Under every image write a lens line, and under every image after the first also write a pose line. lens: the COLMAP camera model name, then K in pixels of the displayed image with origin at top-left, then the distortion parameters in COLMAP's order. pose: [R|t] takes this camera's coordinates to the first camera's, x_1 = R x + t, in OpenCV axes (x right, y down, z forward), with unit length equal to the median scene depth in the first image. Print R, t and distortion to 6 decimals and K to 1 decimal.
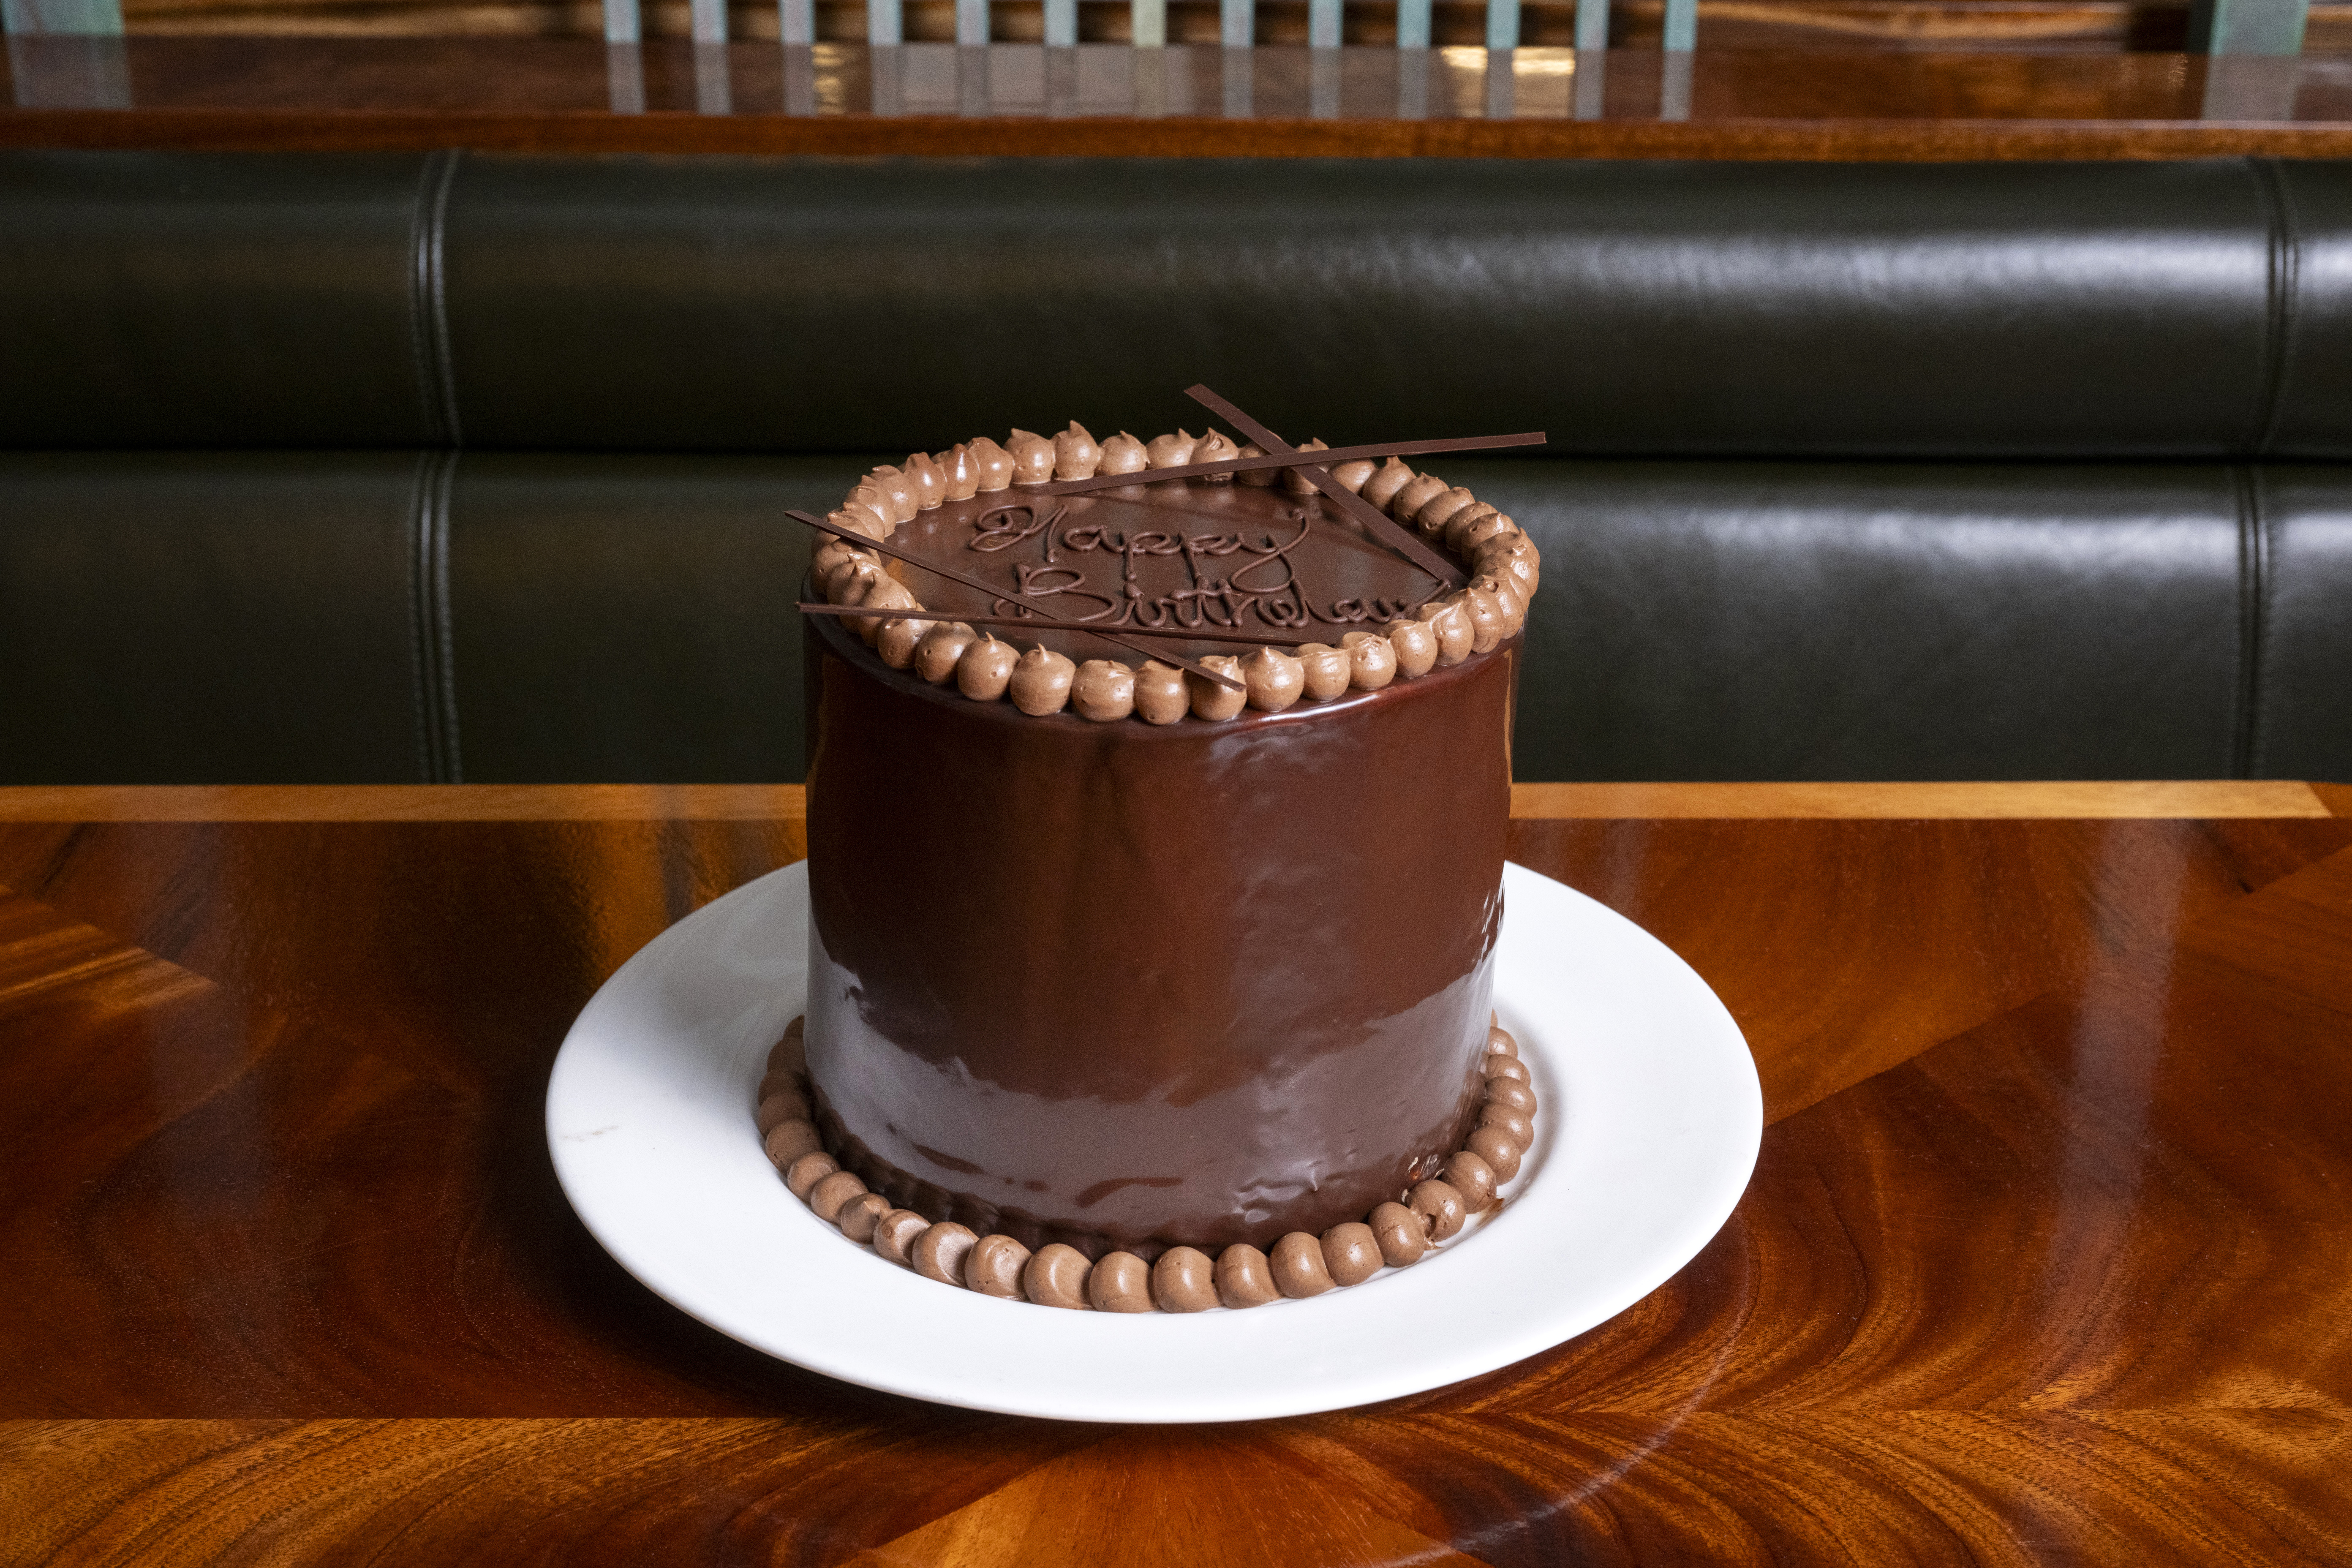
lens RADIAL K [[3133.6, 0, 1171.4], [0, 3133.6, 787.3], [0, 0, 1]] dist [-0.019281, 0.000000]
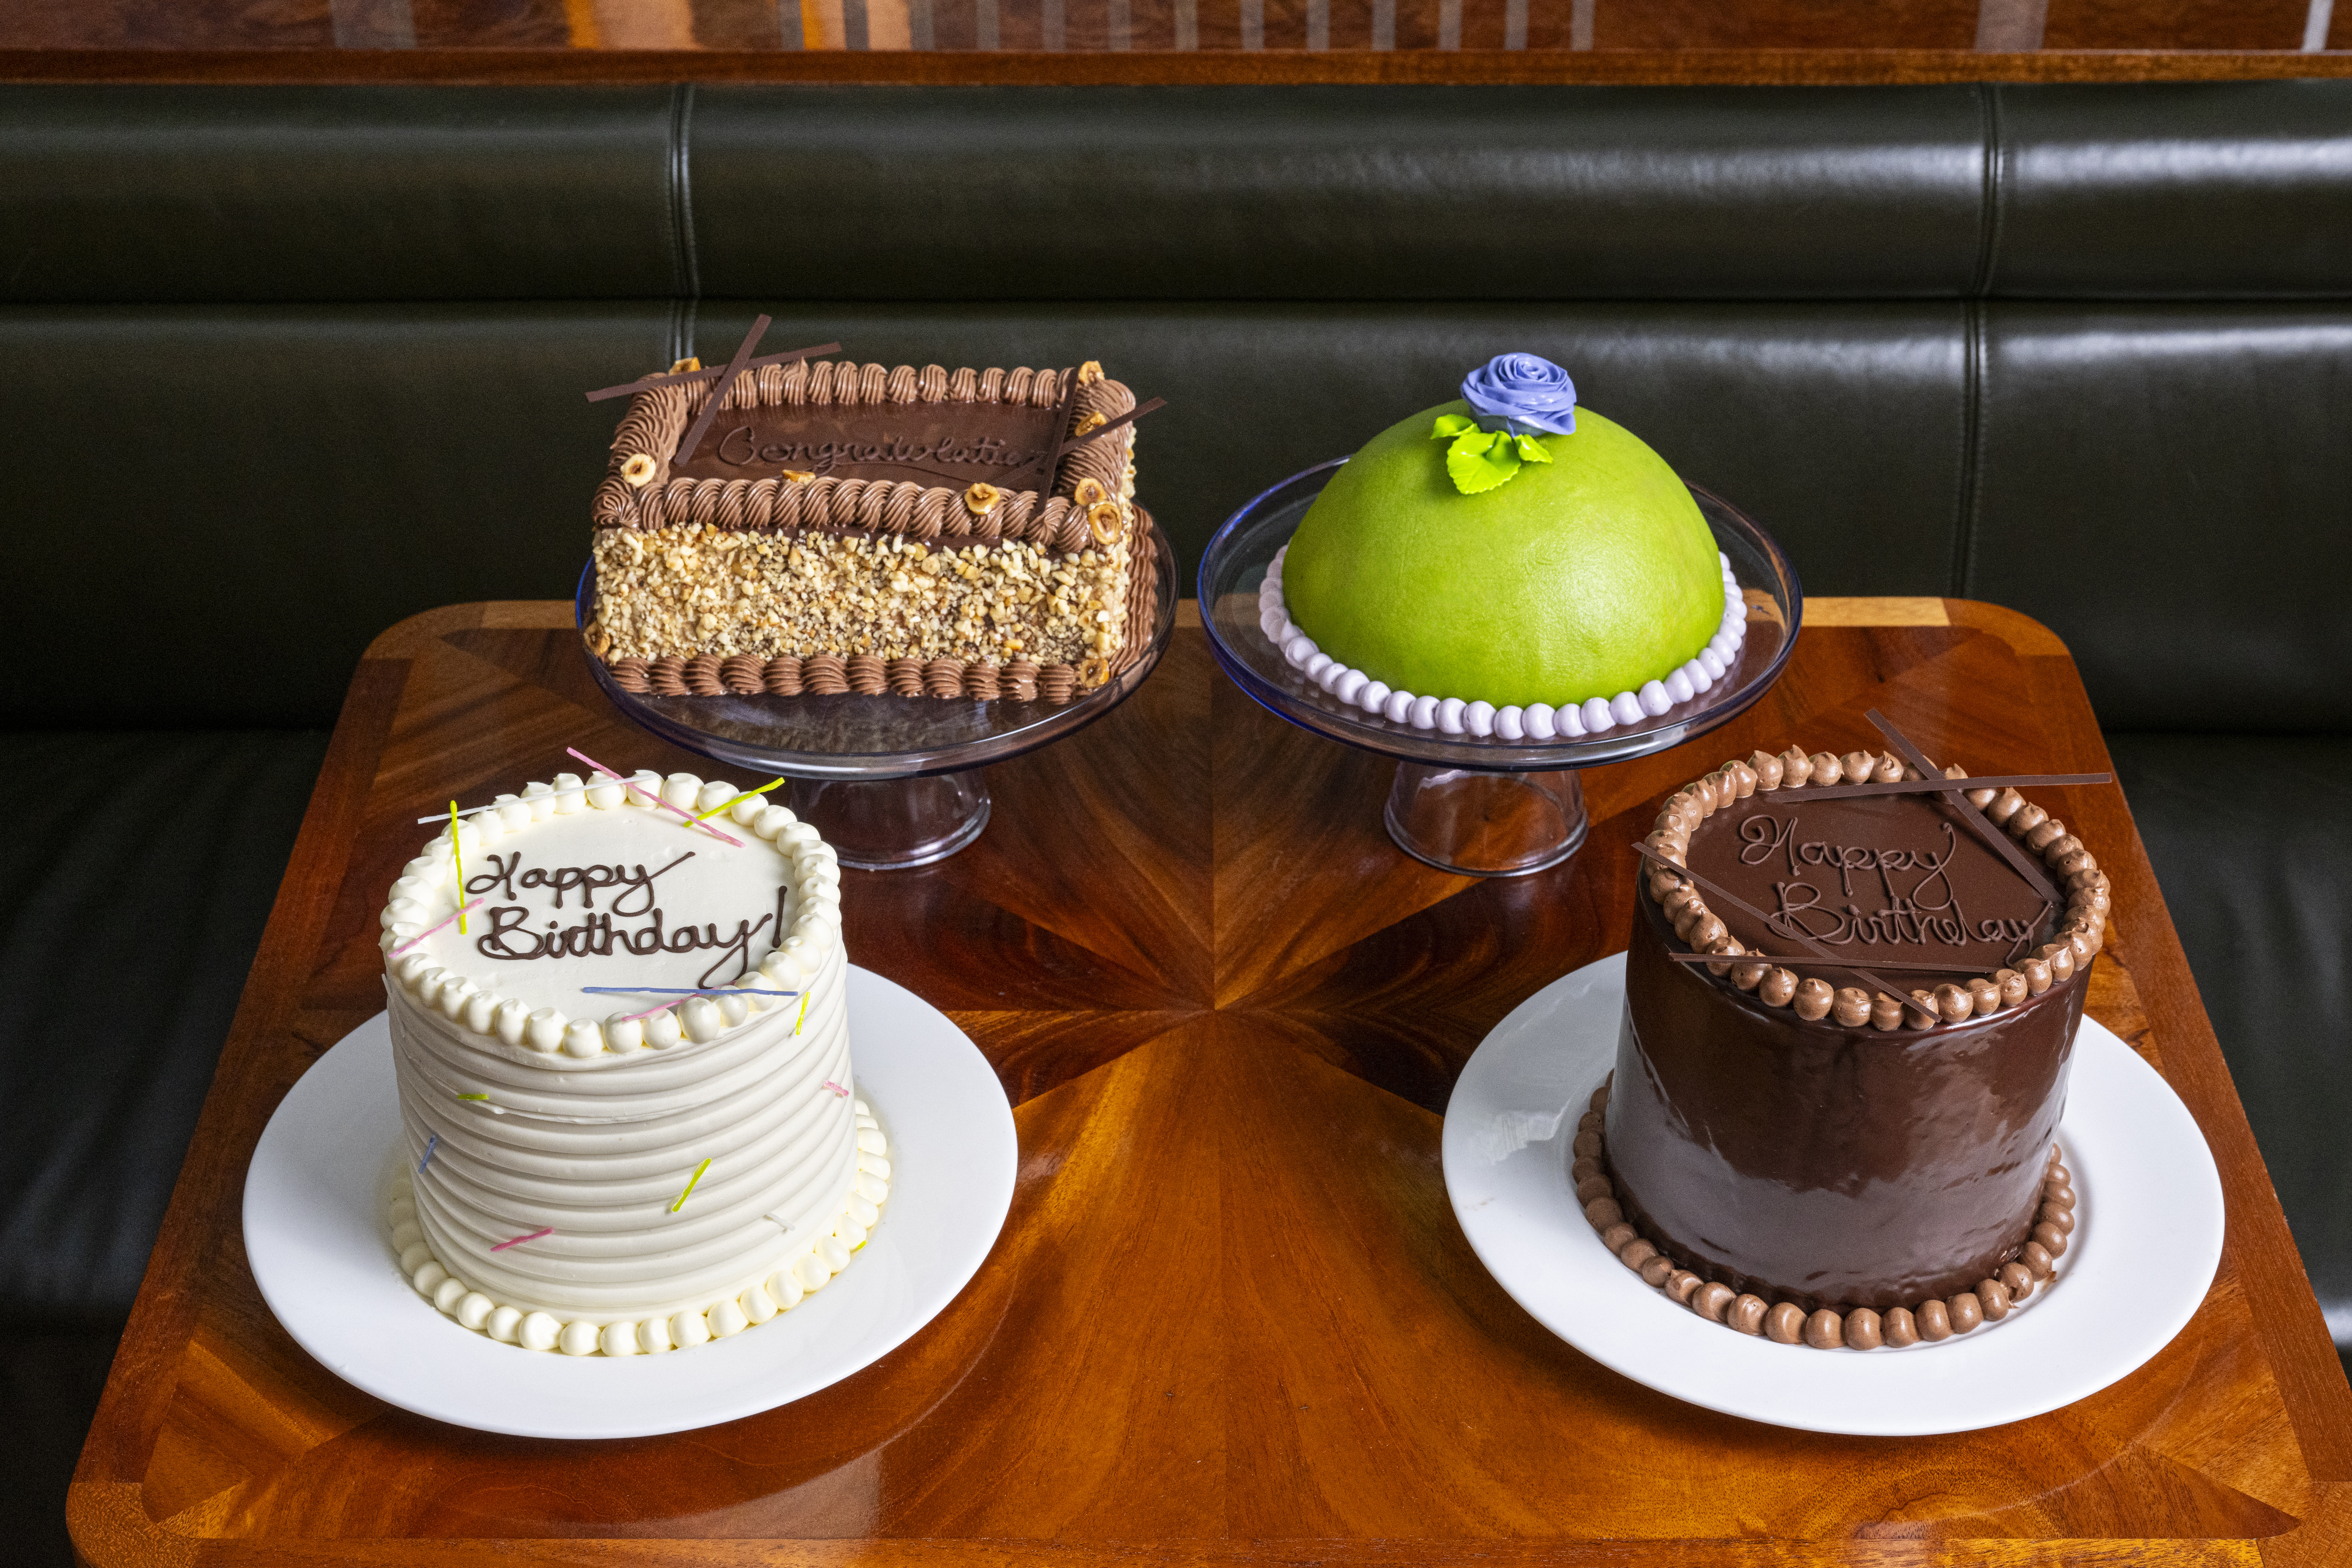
lens RADIAL K [[3580.6, 0, 1170.3], [0, 3580.6, 771.7], [0, 0, 1]] dist [0.040022, 0.000000]
pose [[0.997350, 0.038108, -0.061973, -0.245525], [-0.026825, 0.984444, 0.173637, -0.433960], [0.067626, -0.171515, 0.982858, -0.798411]]
